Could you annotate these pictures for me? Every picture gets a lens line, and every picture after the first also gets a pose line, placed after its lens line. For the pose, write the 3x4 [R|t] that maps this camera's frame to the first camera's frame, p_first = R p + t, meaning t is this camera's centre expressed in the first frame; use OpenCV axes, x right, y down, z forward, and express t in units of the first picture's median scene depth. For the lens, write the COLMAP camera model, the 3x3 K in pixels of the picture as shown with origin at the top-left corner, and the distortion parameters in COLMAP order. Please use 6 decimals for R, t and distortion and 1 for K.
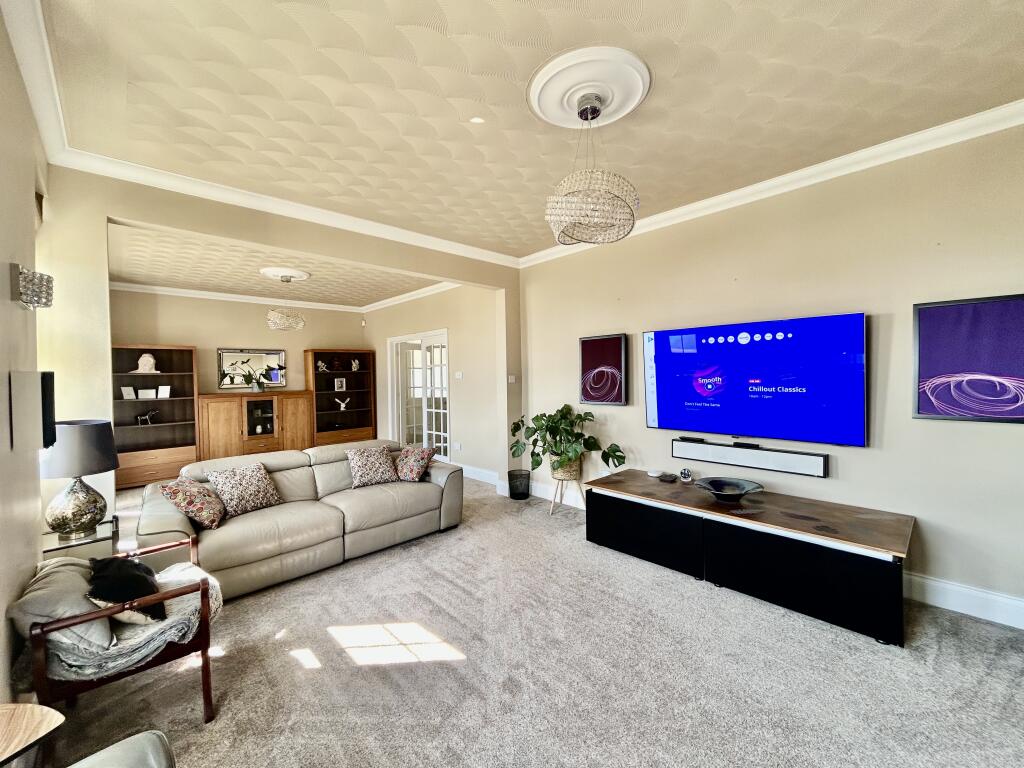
lens RADIAL K [[412.7, 0, 506.2], [0, 412.7, 382.5], [0, 0, 1]] dist [-0.000300, -0.000047]
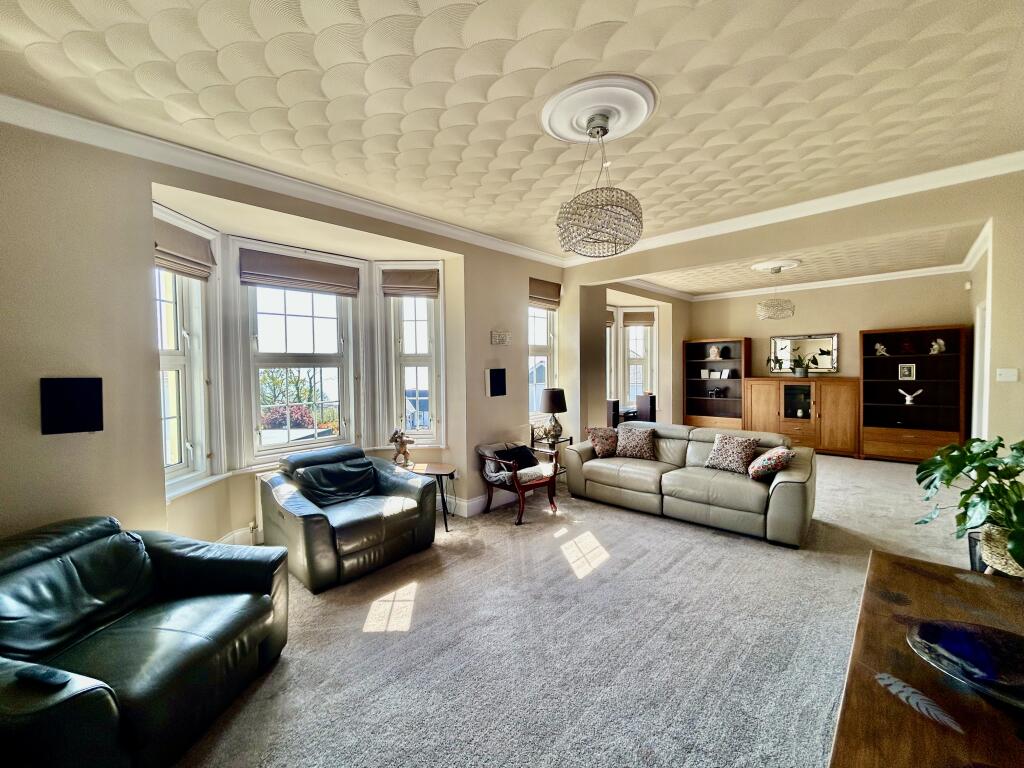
lens RADIAL K [[415.0, 0, 511.1], [0, 415.0, 380.8], [0, 0, 1]] dist [-0.005380, 0.000033]
pose [[0.073974, 0.052797, -0.995862, 0.472549], [-0.001161, 0.998601, 0.052857, -0.026588], [0.997259, -0.002754, 0.073932, 0.255859]]
